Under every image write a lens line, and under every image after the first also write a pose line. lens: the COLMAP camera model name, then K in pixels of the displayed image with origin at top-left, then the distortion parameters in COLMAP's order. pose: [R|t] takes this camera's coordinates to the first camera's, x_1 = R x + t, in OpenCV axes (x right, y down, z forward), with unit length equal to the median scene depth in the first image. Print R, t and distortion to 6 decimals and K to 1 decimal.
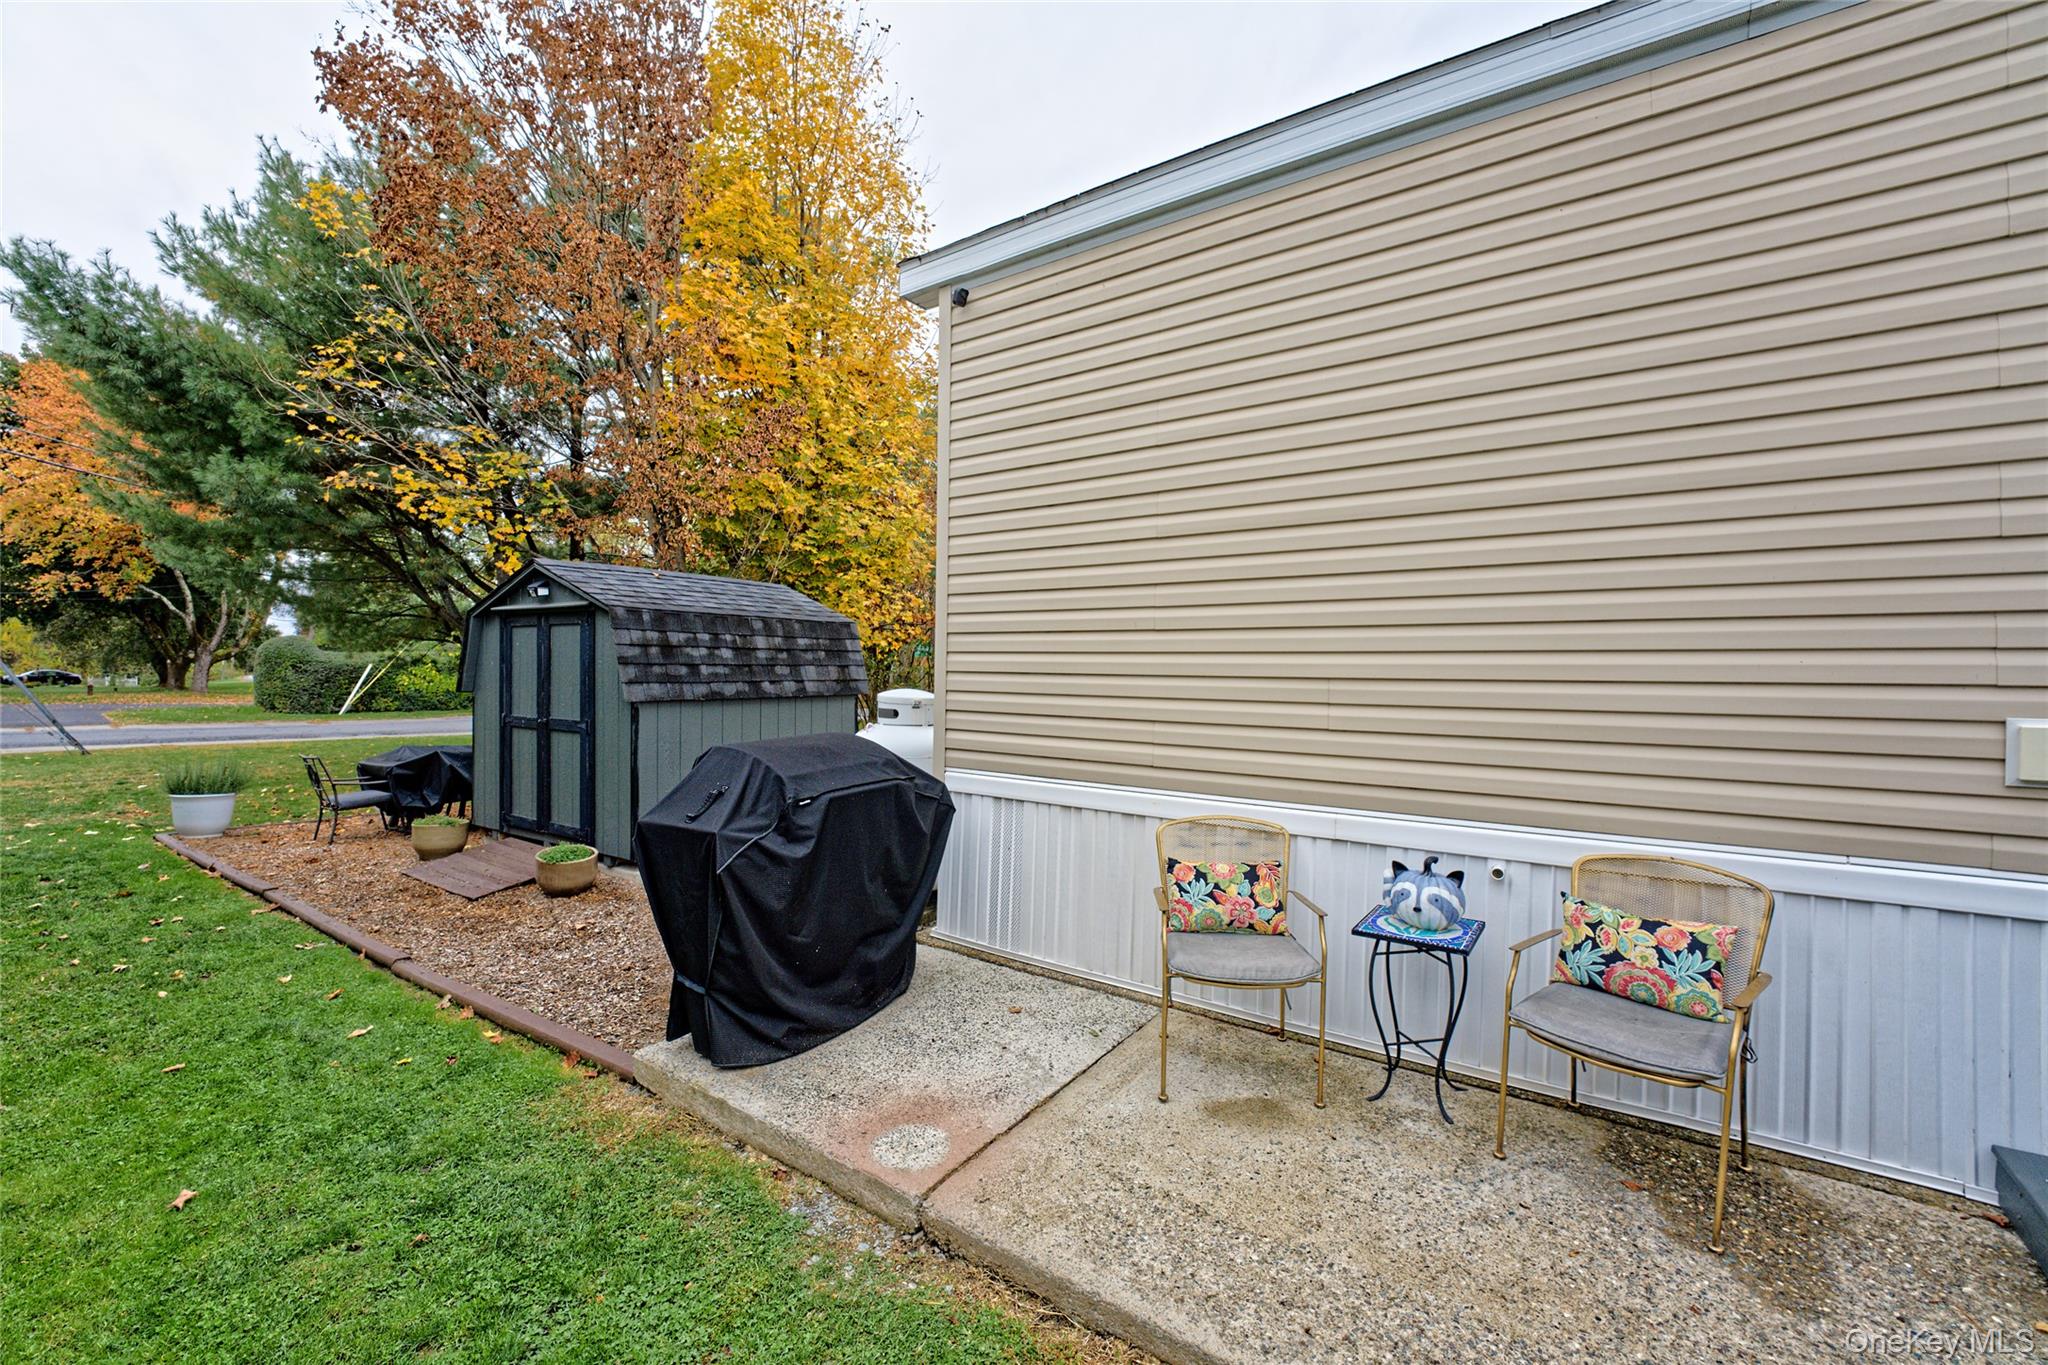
lens RADIAL K [[830.6, 0, 1021.0], [0, 830.6, 678.2], [0, 0, 1]] dist [-0.034214, 0.006618]
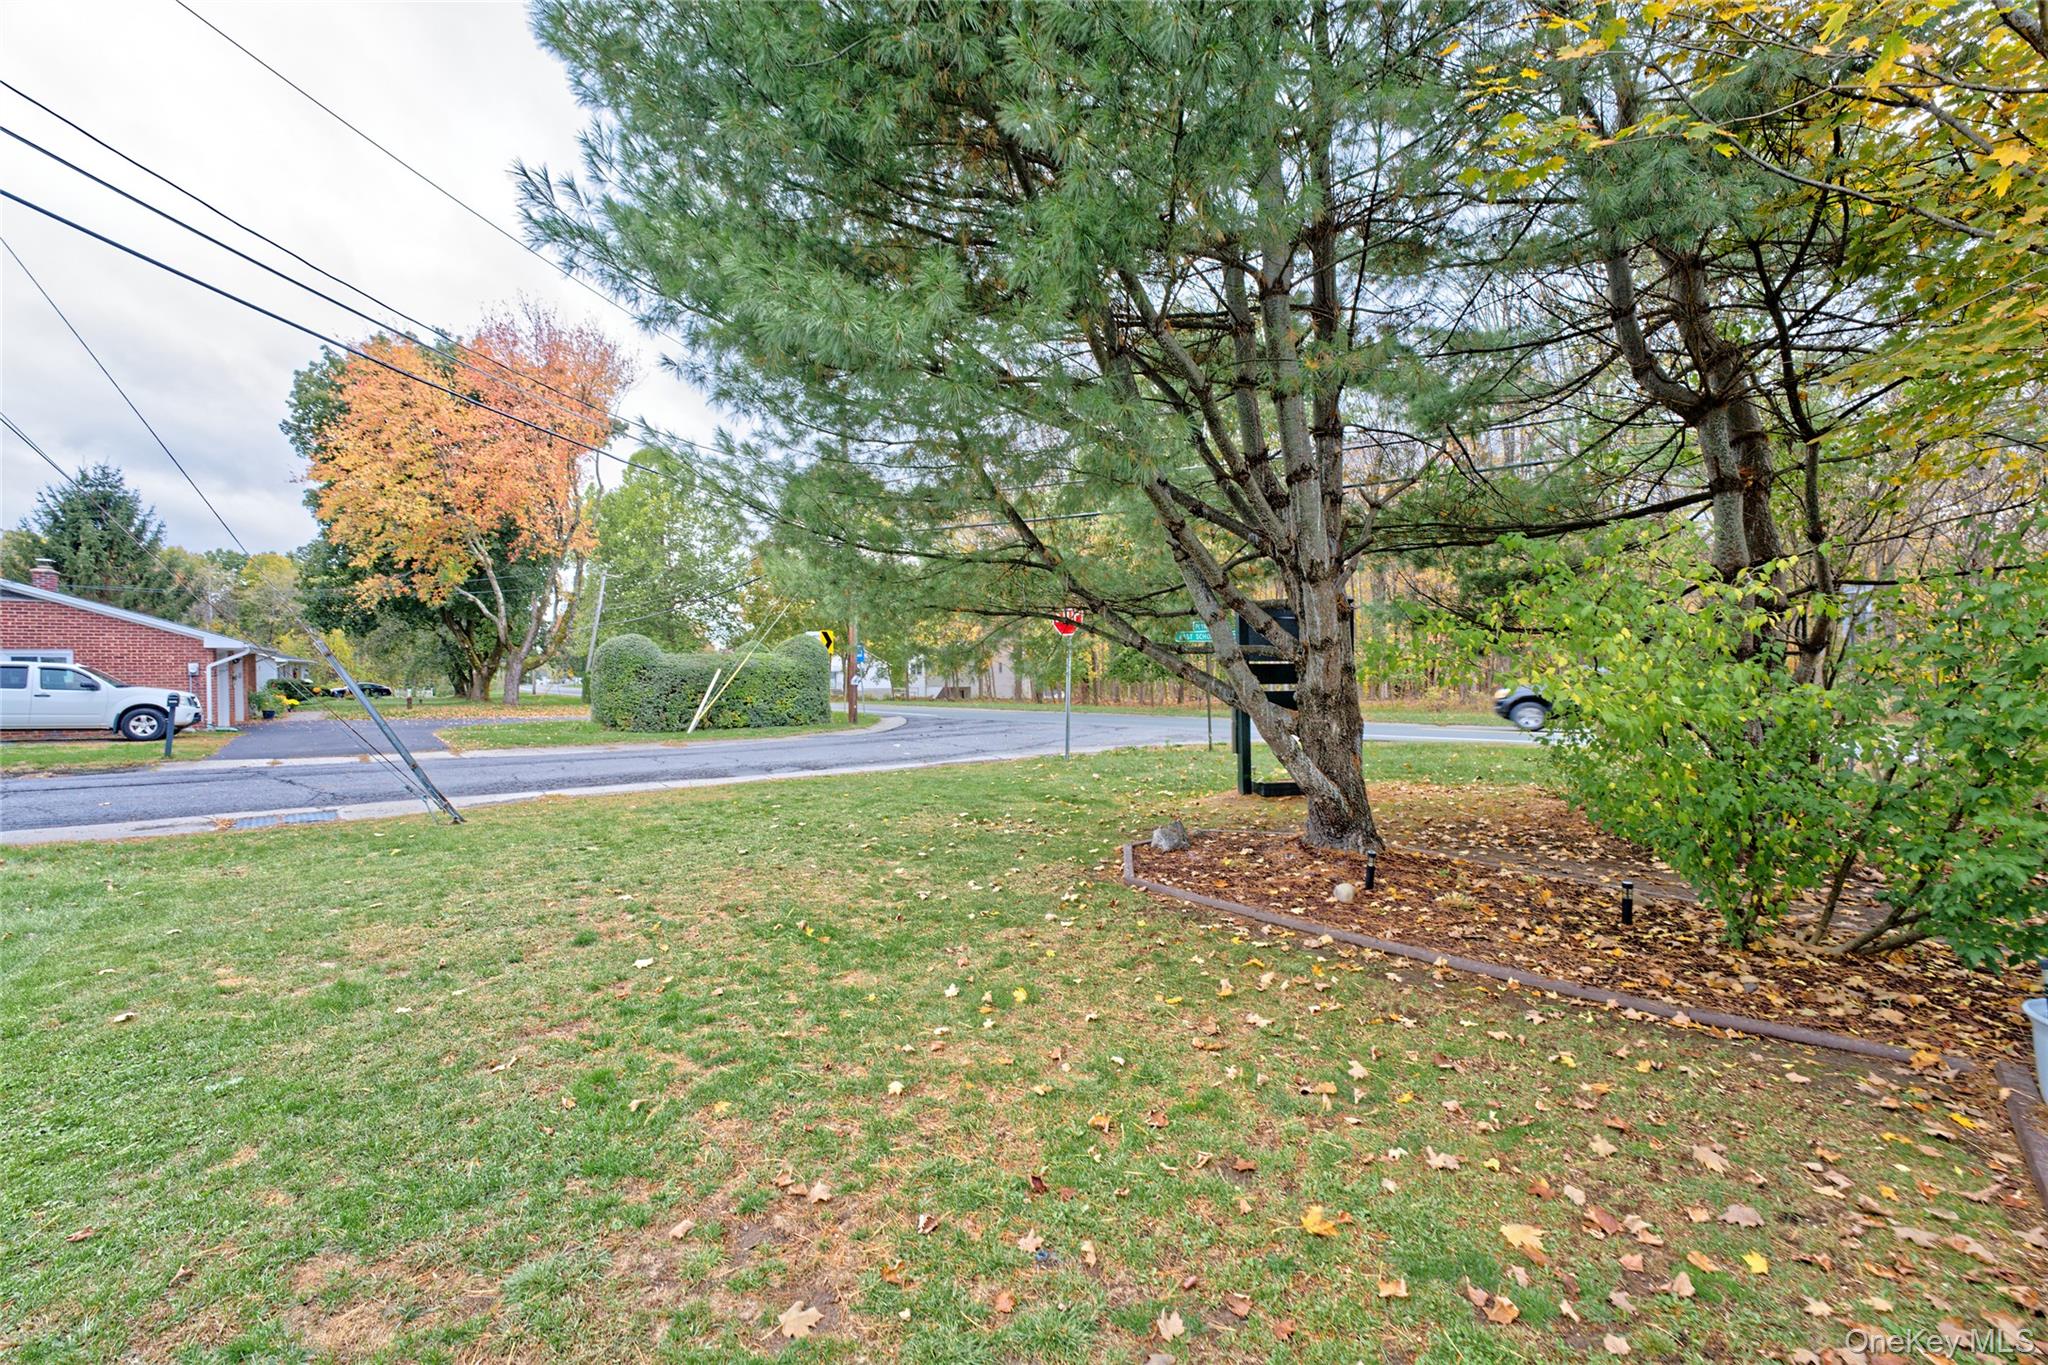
lens RADIAL K [[830.6, 0, 1021.0], [0, 830.6, 678.2], [0, 0, 1]] dist [-0.034214, 0.006618]
pose [[0.980095, -0.013075, -0.198100, -1.031613], [0.012331, 0.999912, -0.004990, -0.002165], [0.198148, 0.002448, 0.980169, 0.793252]]
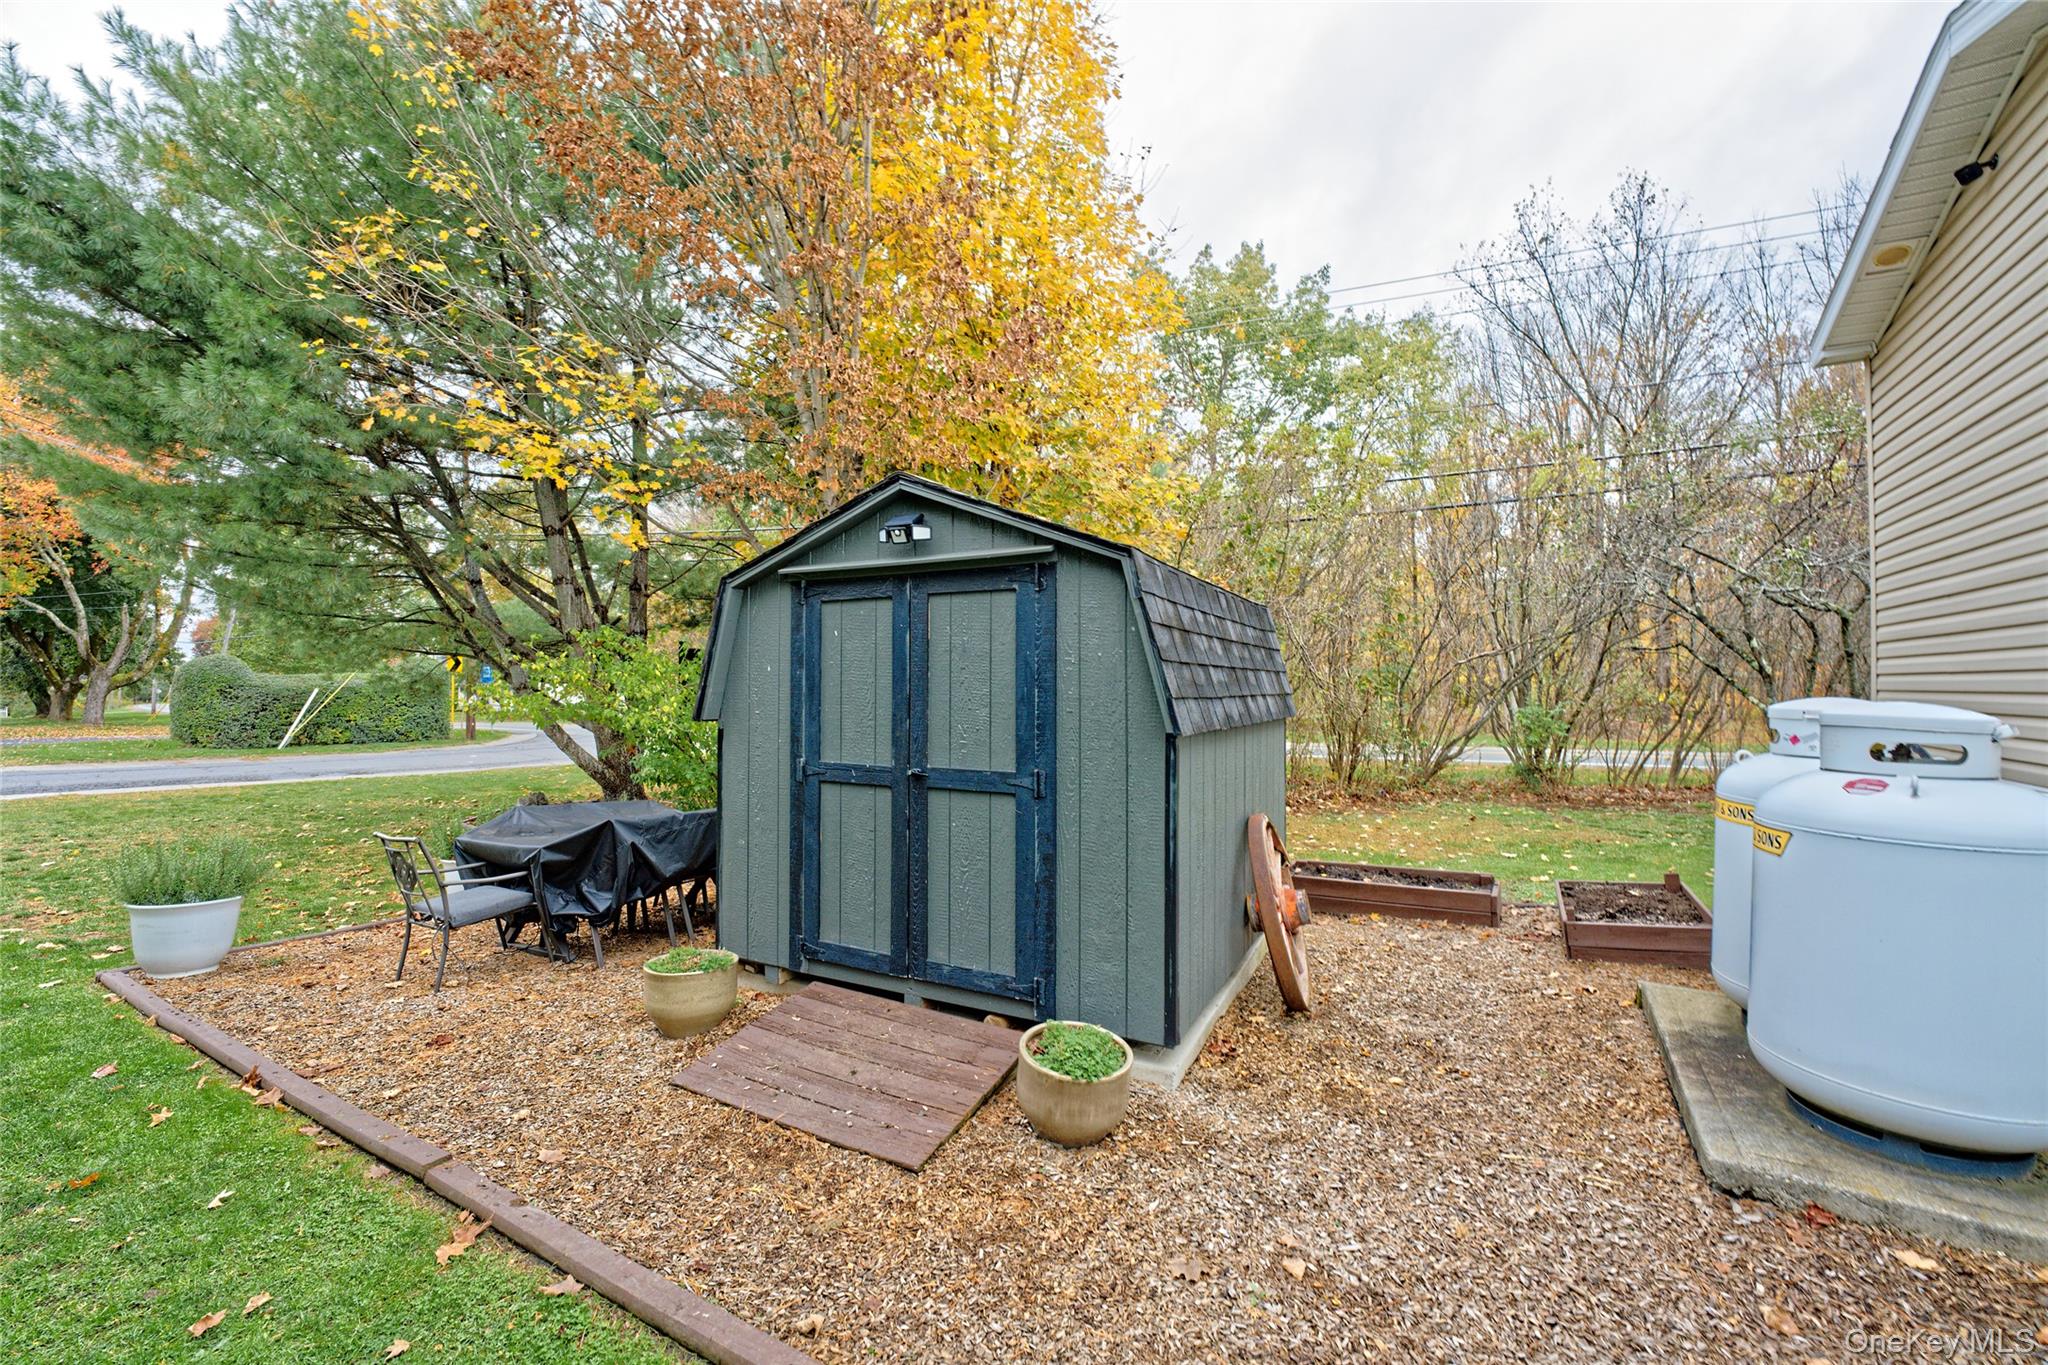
lens RADIAL K [[830.6, 0, 1021.0], [0, 830.6, 678.2], [0, 0, 1]] dist [-0.034214, 0.006618]
pose [[0.997317, -0.008605, 0.072691, -0.388217], [0.010482, 0.999621, -0.025471, 0.003305], [-0.072444, 0.026164, 0.997029, 0.317670]]
